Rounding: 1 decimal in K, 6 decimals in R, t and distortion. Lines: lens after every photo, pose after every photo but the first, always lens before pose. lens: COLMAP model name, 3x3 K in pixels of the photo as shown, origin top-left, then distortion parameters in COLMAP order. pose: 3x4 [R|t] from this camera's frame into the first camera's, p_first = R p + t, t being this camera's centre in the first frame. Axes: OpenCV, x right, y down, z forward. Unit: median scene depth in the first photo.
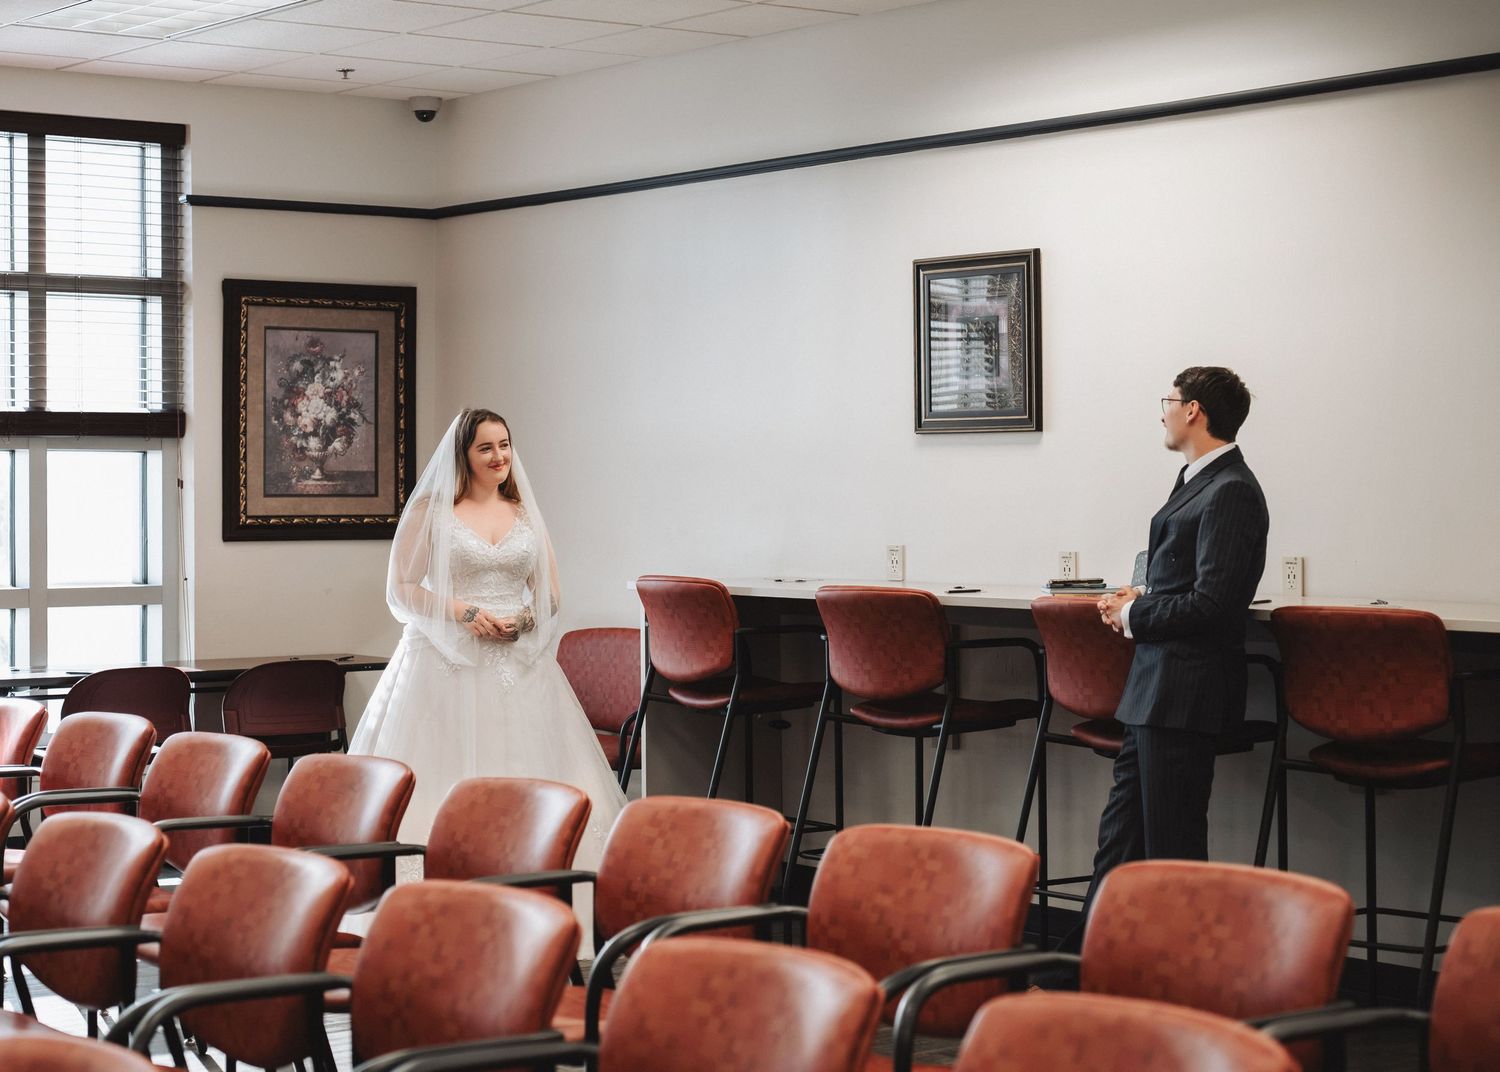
lens RADIAL K [[2885.5, 0, 750.4], [0, 2885.5, 534.9], [0, 0, 1]] dist [0.012656, 0.000000]
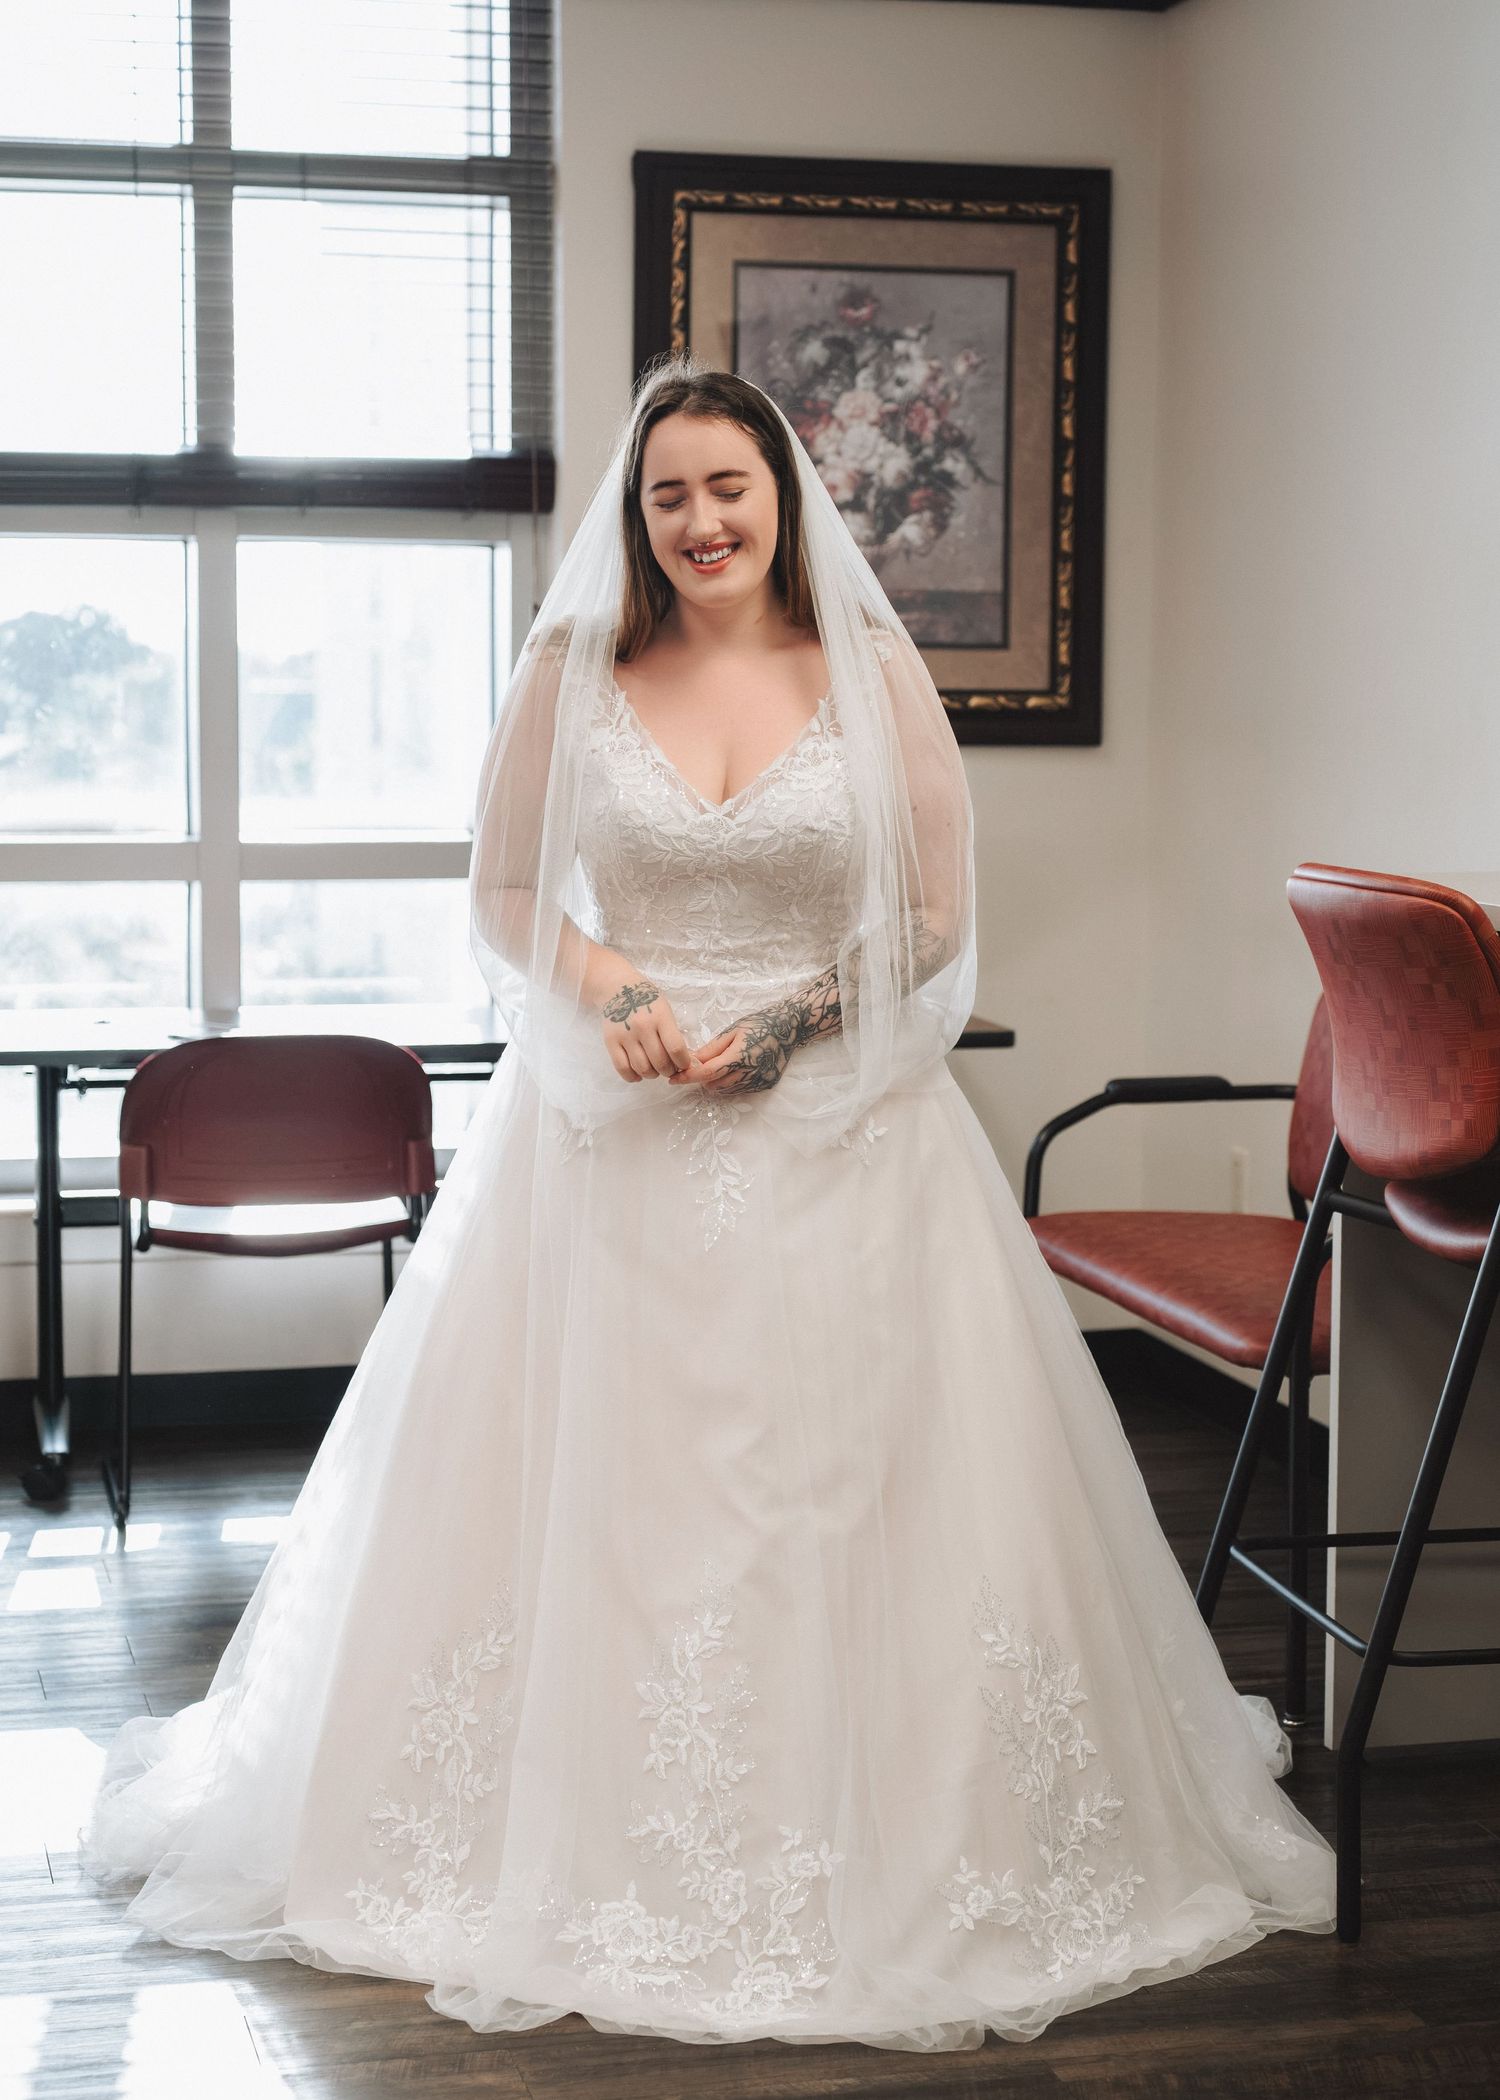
lens RADIAL K [[4039.7, 0, 746.6], [0, 4039.7, 1054.0], [0, 0, 1]] dist [0.012656, 0.000000]
pose [[0.931850, 0.041009, -0.360519, 0.061433], [-0.011836, 0.996499, 0.082758, -0.002154], [0.362651, -0.072851, 0.929073, 0.409473]]
